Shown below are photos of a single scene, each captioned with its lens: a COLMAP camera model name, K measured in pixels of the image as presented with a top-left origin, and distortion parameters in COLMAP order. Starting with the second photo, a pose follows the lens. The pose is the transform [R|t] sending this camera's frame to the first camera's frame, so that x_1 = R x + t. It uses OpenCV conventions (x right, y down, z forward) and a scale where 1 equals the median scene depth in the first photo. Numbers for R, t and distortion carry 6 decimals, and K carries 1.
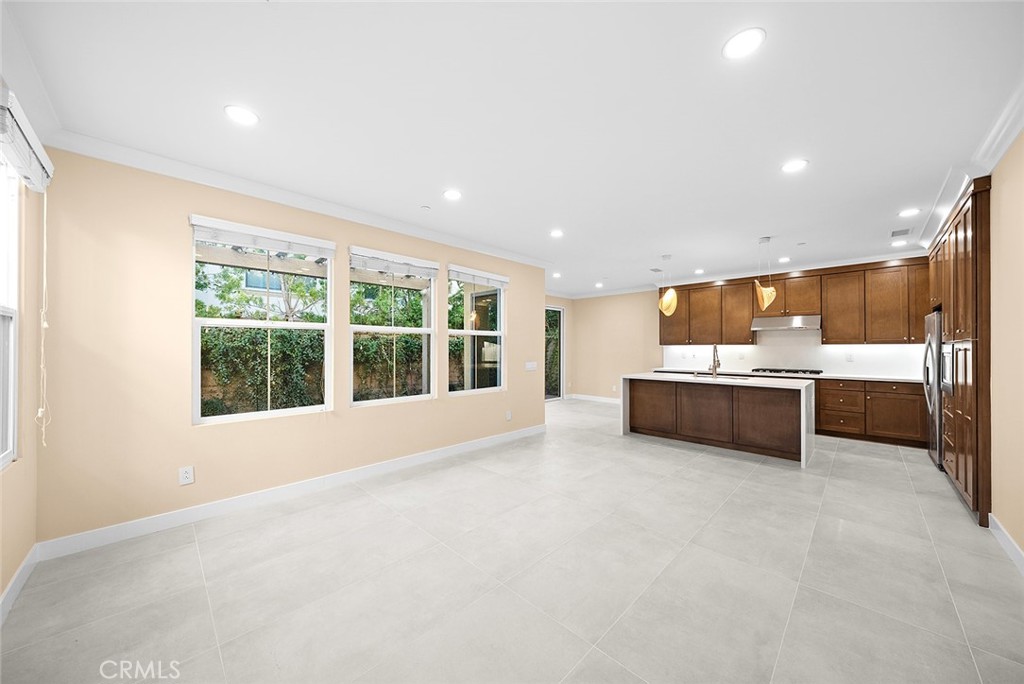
lens RADIAL K [[353.7, 0, 515.0], [0, 353.7, 348.9], [0, 0, 1]] dist [-0.001833, 0.000006]
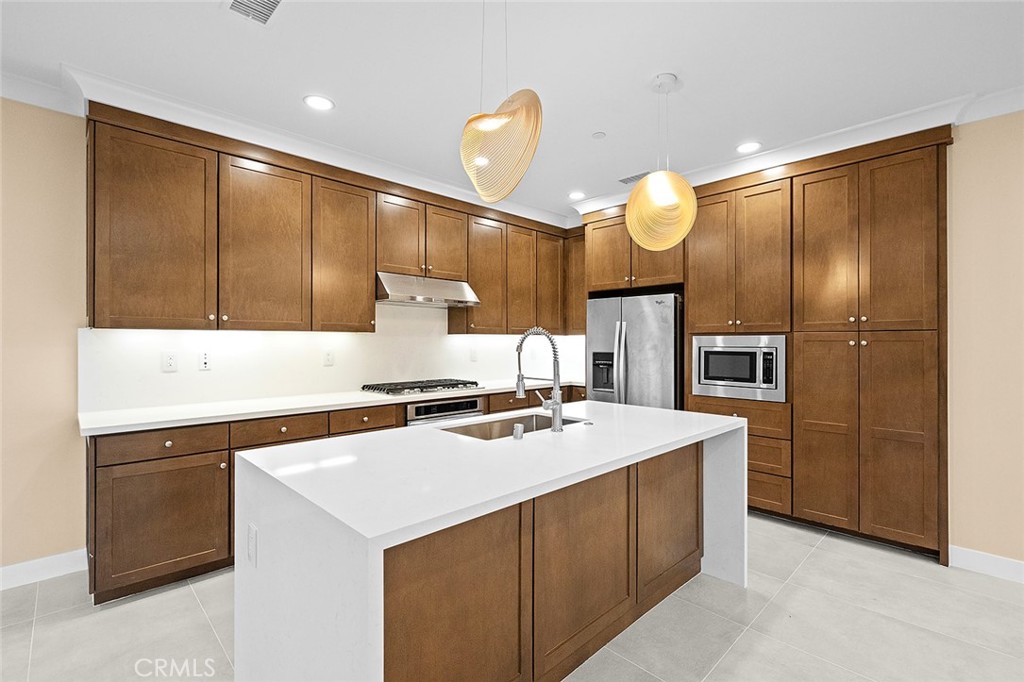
lens RADIAL K [[463.7, 0, 496.4], [0, 463.7, 344.2], [0, 0, 1]] dist [-0.002726, -0.000358]
pose [[0.033026, -0.011807, 0.999385, 0.117329], [-0.006867, 0.999904, 0.012040, -0.005934], [-0.999431, -0.007261, 0.032942, 0.977076]]
